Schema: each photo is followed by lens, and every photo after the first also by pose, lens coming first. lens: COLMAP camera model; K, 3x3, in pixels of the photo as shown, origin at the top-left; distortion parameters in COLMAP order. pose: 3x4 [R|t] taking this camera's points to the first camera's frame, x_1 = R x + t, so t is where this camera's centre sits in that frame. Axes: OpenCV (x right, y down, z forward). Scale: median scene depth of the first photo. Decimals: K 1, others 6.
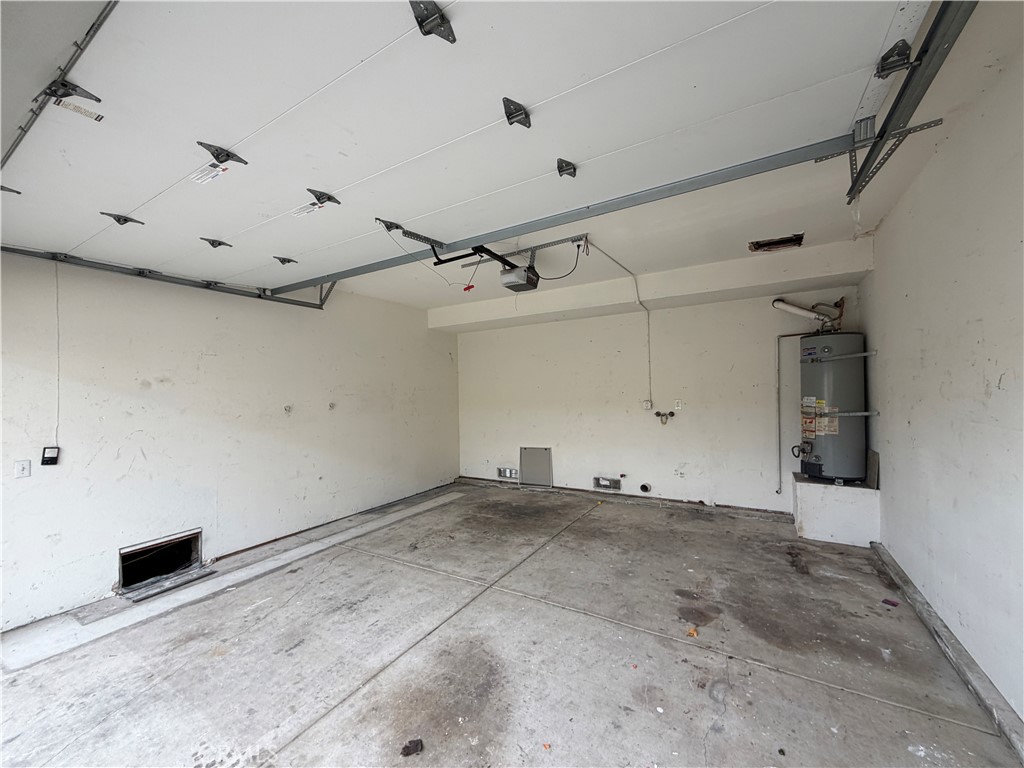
lens RADIAL K [[405.5, 0, 510.7], [0, 405.5, 384.1], [0, 0, 1]] dist [-0.001257, 0.000425]
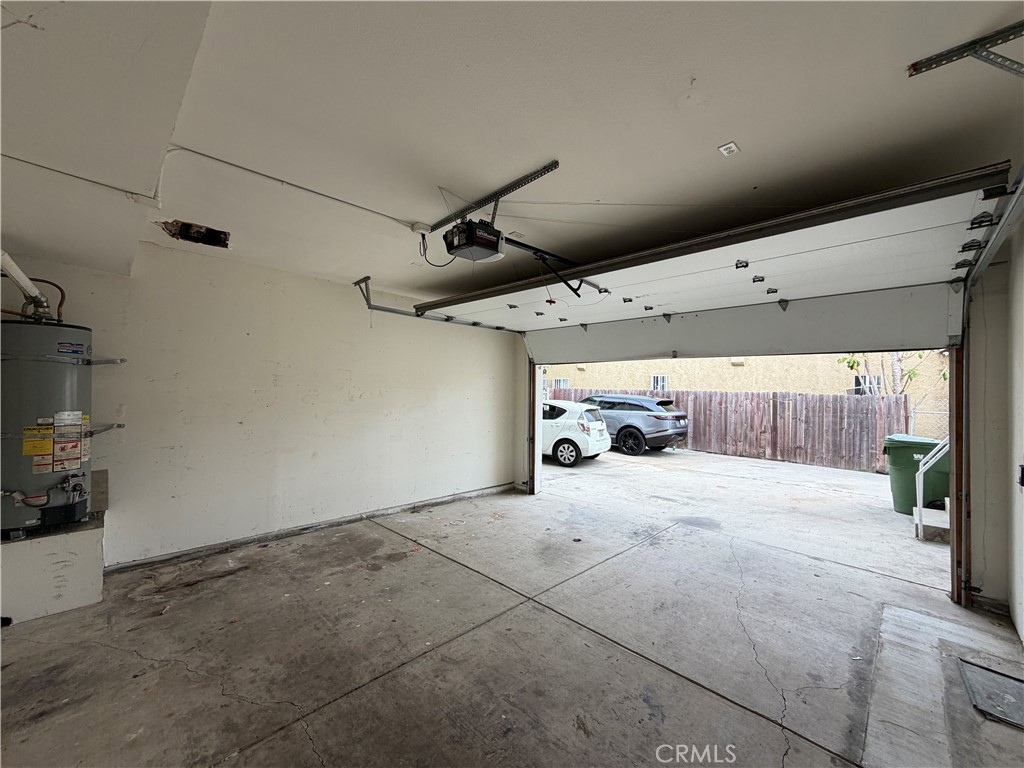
lens RADIAL K [[405.5, 0, 510.7], [0, 405.5, 384.1], [0, 0, 1]] dist [-0.001257, 0.000425]
pose [[-0.973915, 0.007554, 0.226788, -0.204628], [-0.001844, 0.999149, -0.041197, 0.013213], [-0.226906, -0.040541, -0.973072, 1.752913]]
